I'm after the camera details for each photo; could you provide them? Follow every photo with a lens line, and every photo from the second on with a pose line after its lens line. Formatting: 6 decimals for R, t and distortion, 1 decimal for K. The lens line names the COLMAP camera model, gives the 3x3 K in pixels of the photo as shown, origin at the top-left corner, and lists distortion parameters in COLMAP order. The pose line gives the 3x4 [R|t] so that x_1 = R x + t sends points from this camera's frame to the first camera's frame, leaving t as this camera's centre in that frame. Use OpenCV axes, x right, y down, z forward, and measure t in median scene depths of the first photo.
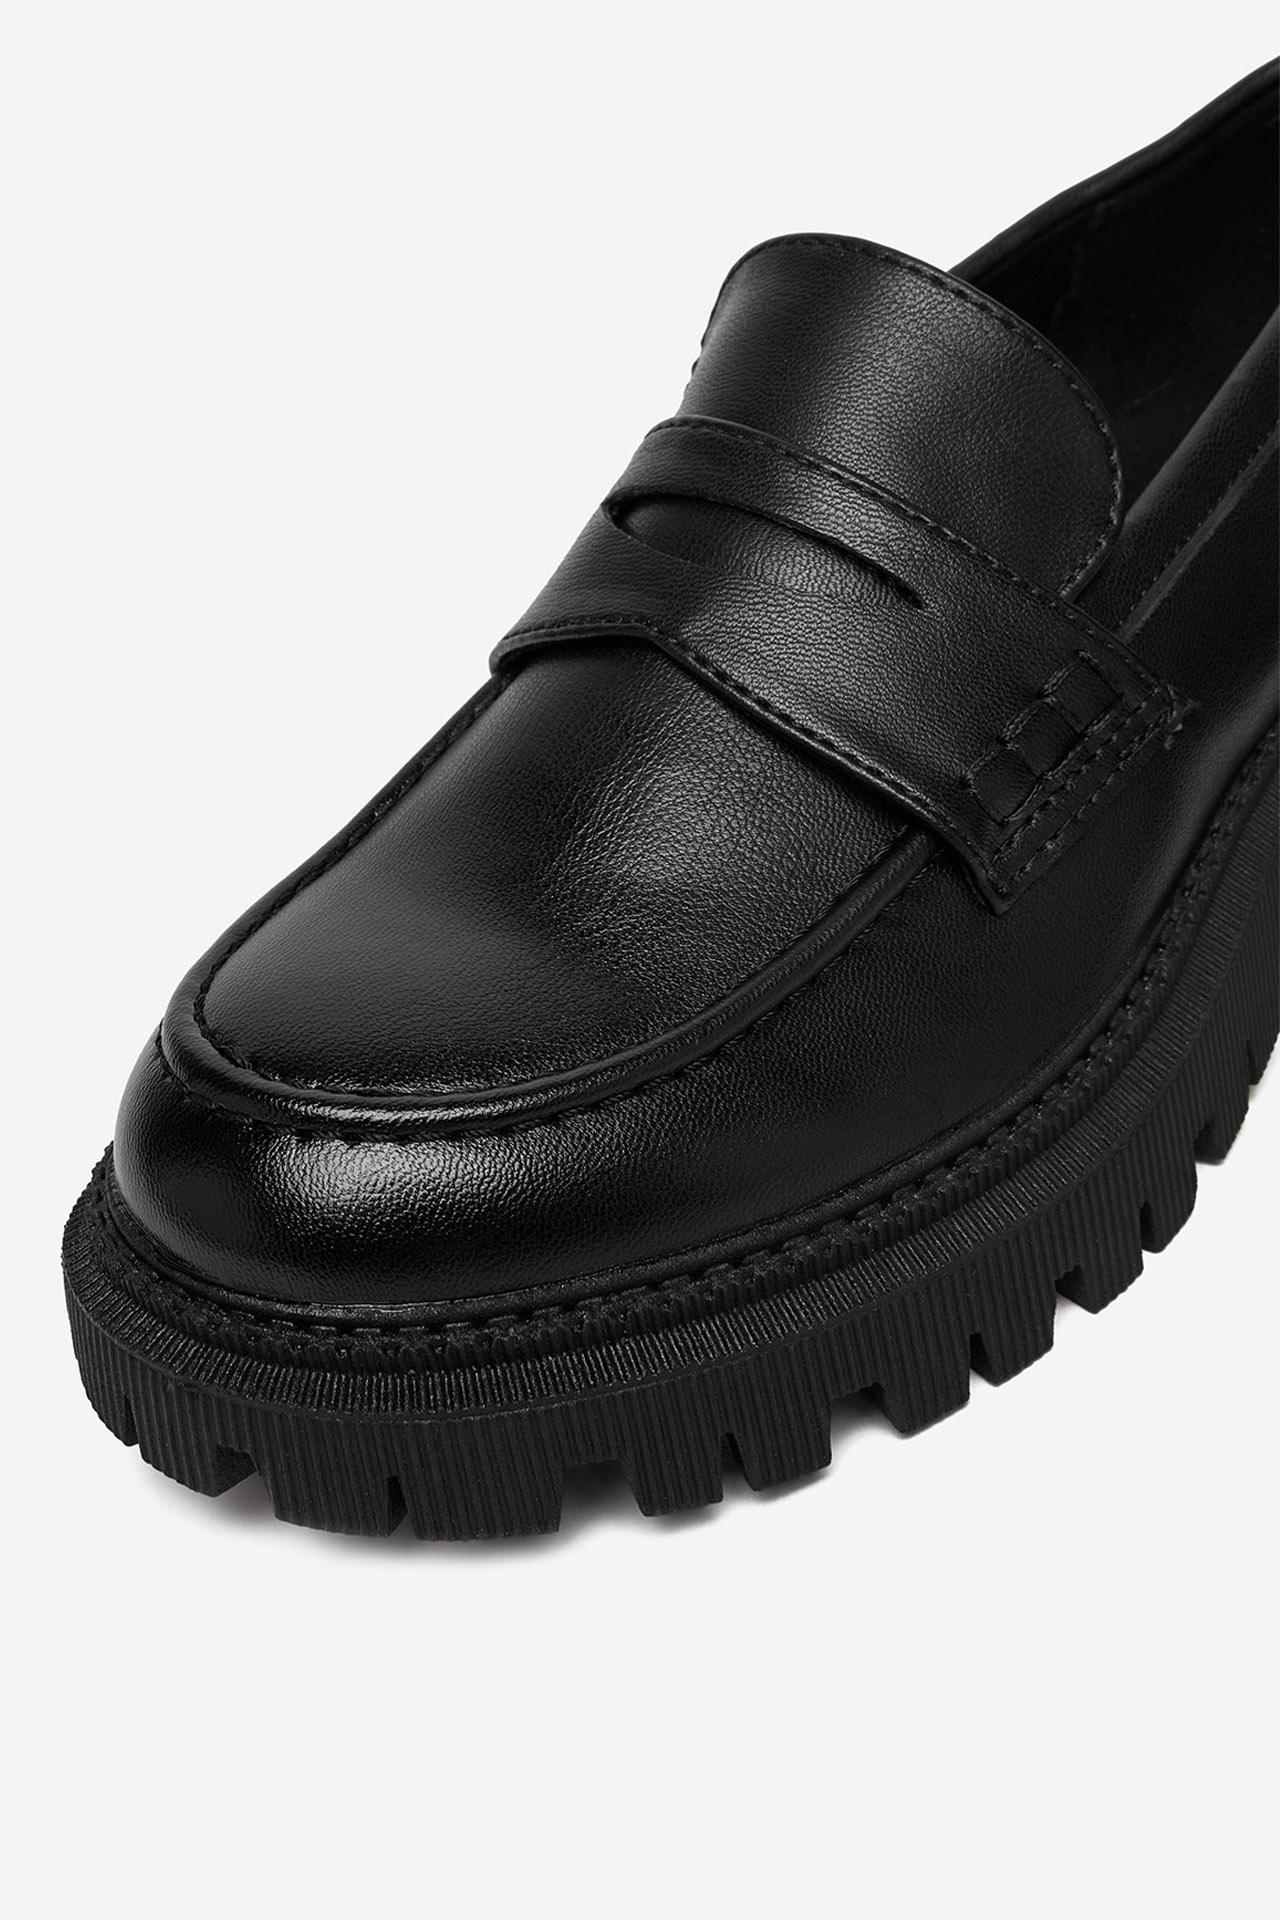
lens RADIAL K [[2111.1, 0, 636.0], [0, 2111.1, 963.1], [0, 0, 1]] dist [0.030803, 0.000000]
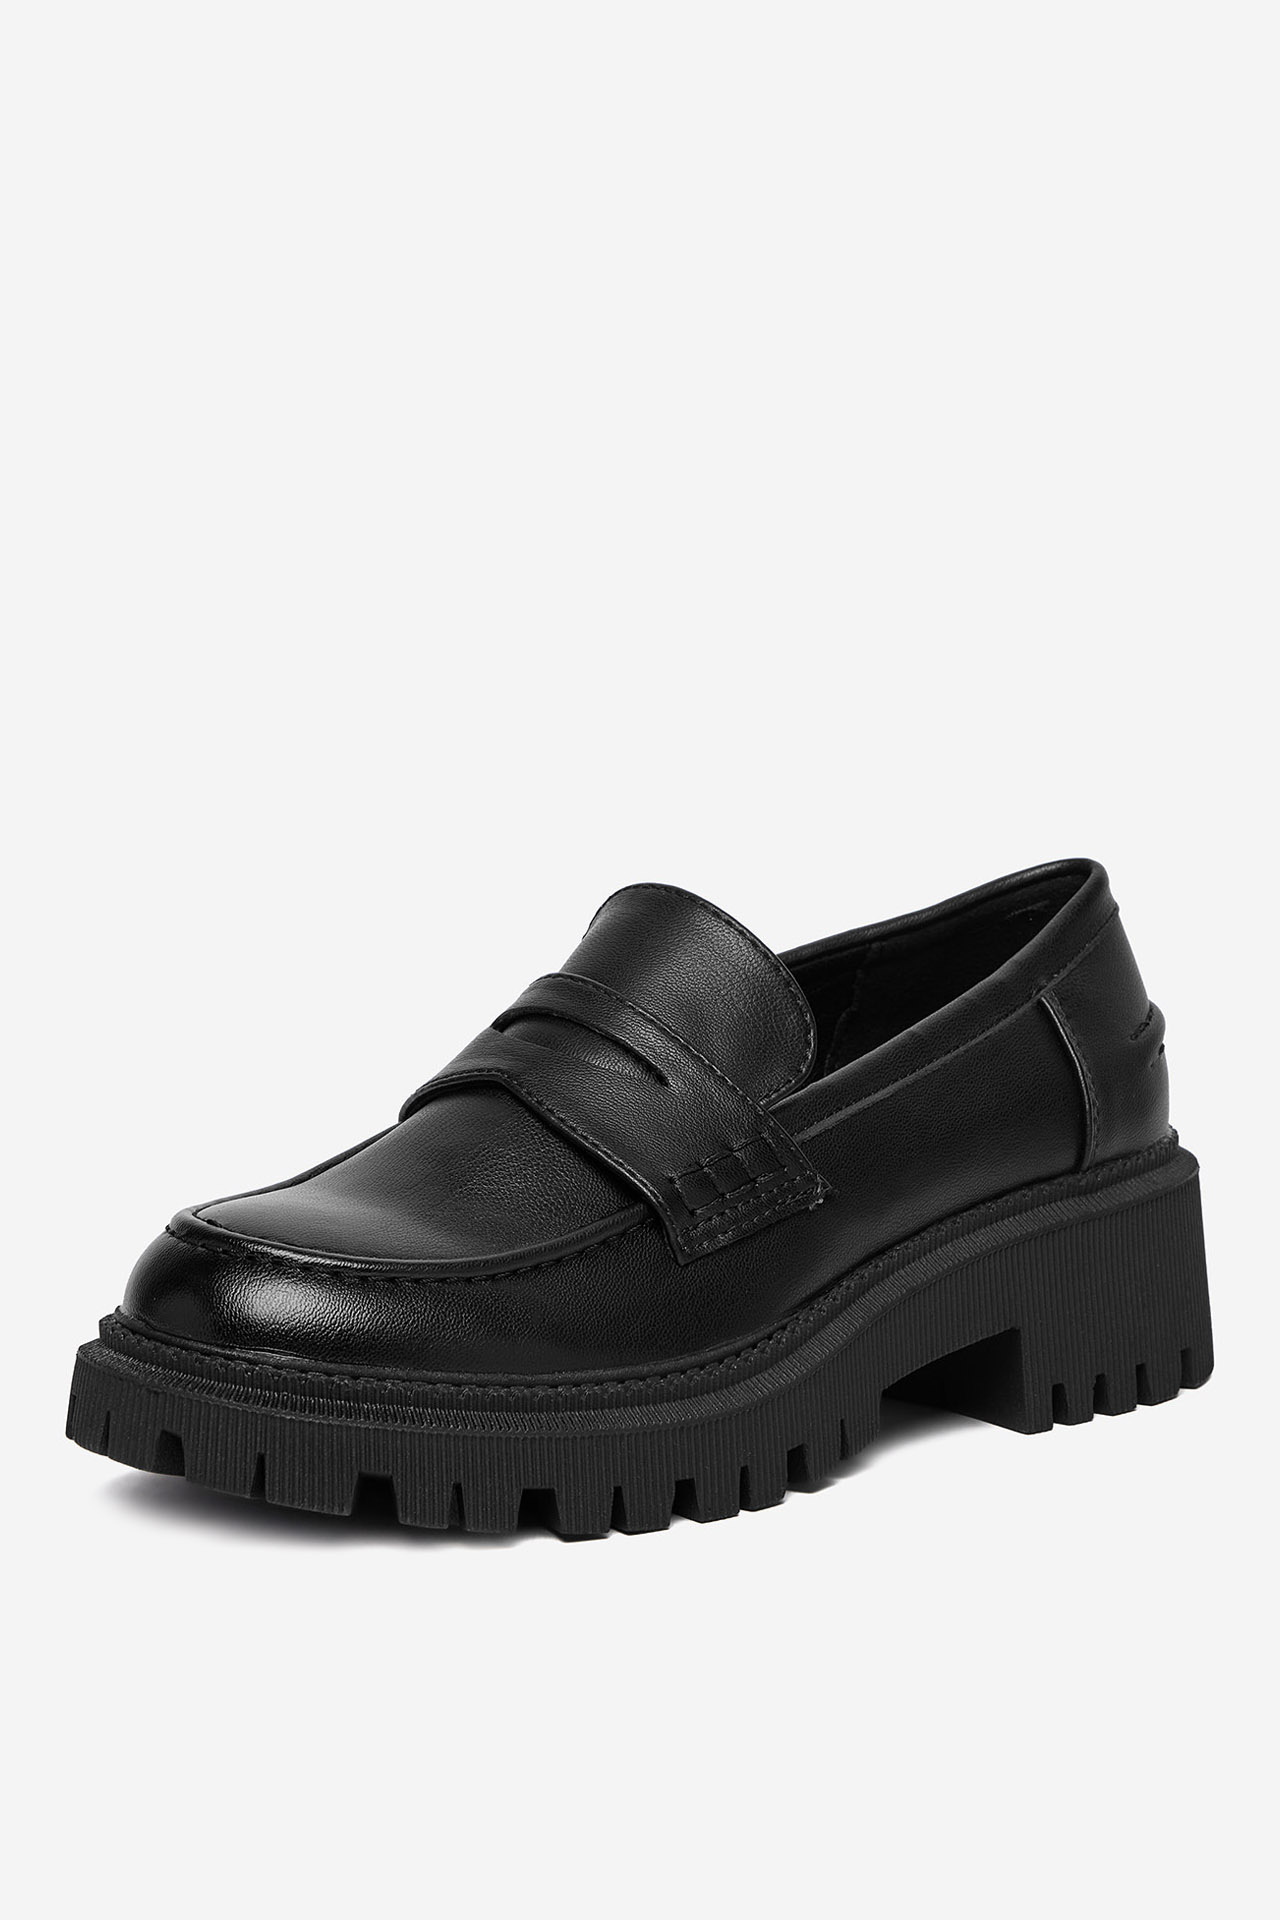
lens RADIAL K [[5745.6, 0, 640.4], [0, 5745.6, 960.1], [0, 0, 1]] dist [0.095975, 0.000000]
pose [[0.983977, 0.172629, -0.044599, 0.296308], [-0.175888, 0.898846, -0.401421, 1.537248], [-0.029209, 0.402833, 0.914807, -3.117329]]
